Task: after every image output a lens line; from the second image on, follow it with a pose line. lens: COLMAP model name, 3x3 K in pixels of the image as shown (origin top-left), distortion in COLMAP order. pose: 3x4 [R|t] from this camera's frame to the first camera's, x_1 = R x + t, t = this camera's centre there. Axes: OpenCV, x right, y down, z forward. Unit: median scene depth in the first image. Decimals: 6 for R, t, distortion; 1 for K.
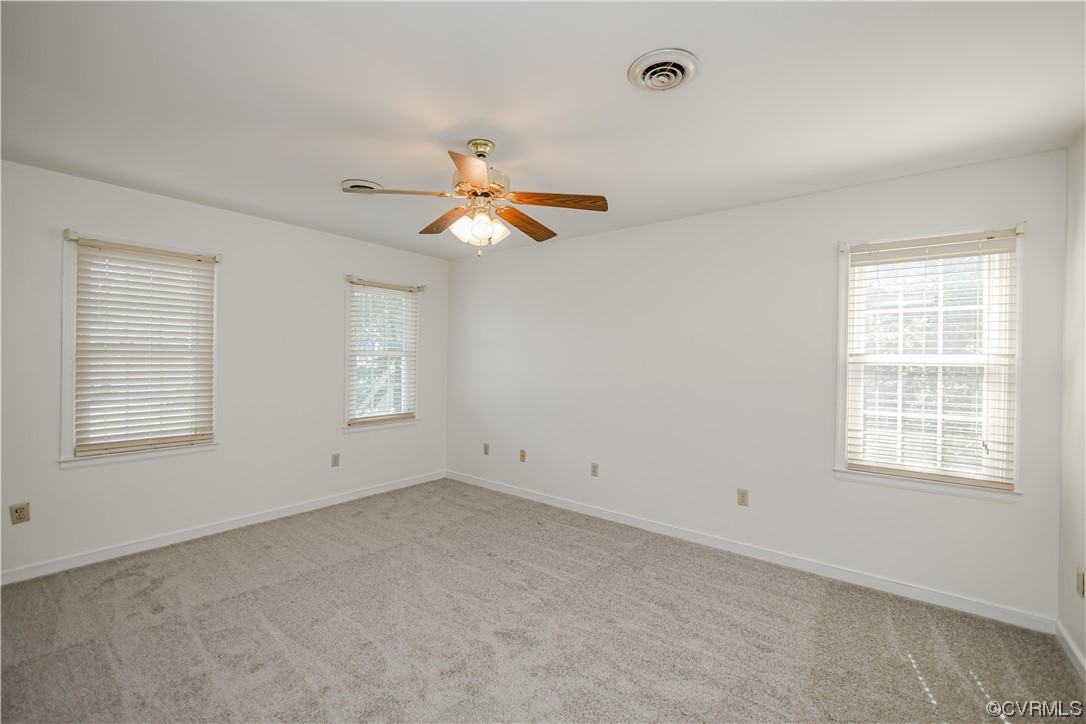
lens RADIAL K [[460.0, 0, 543.9], [0, 460.0, 361.3], [0, 0, 1]] dist [-0.008006, 0.003032]
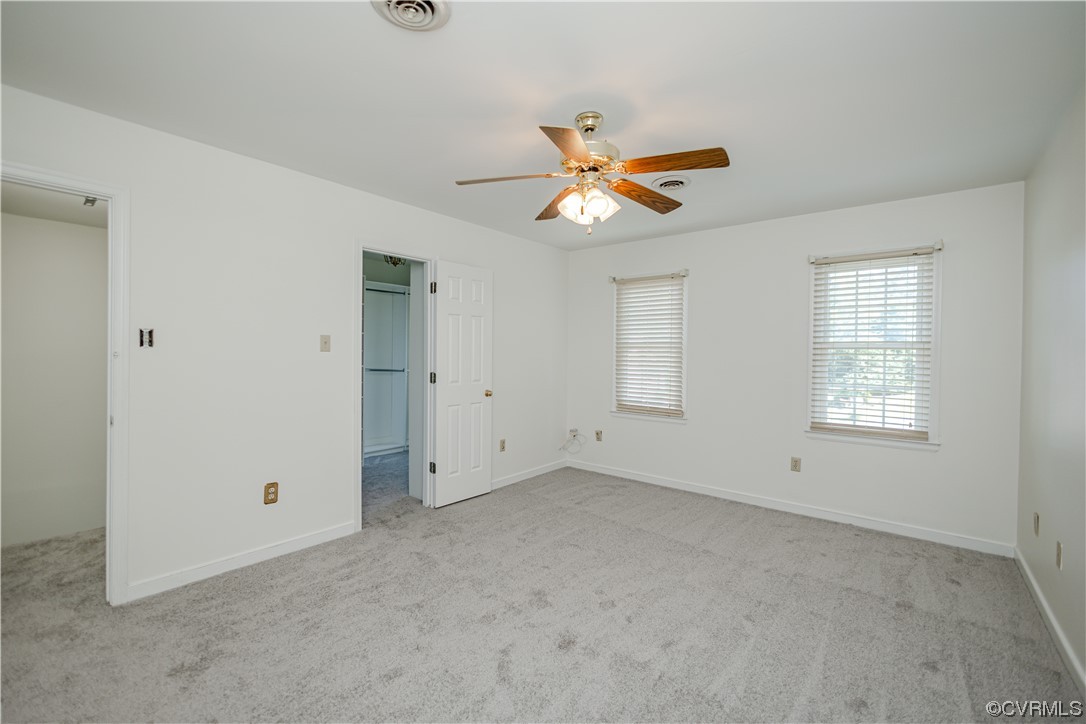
lens RADIAL K [[460.0, 0, 546.0], [0, 460.0, 358.0], [0, 0, 1]] dist [-0.008006, 0.003032]
pose [[-0.010283, -0.002963, -0.999943, 0.580513], [-0.022570, 0.999742, -0.002731, 0.024686], [0.999692, 0.022541, -0.010347, 0.650963]]
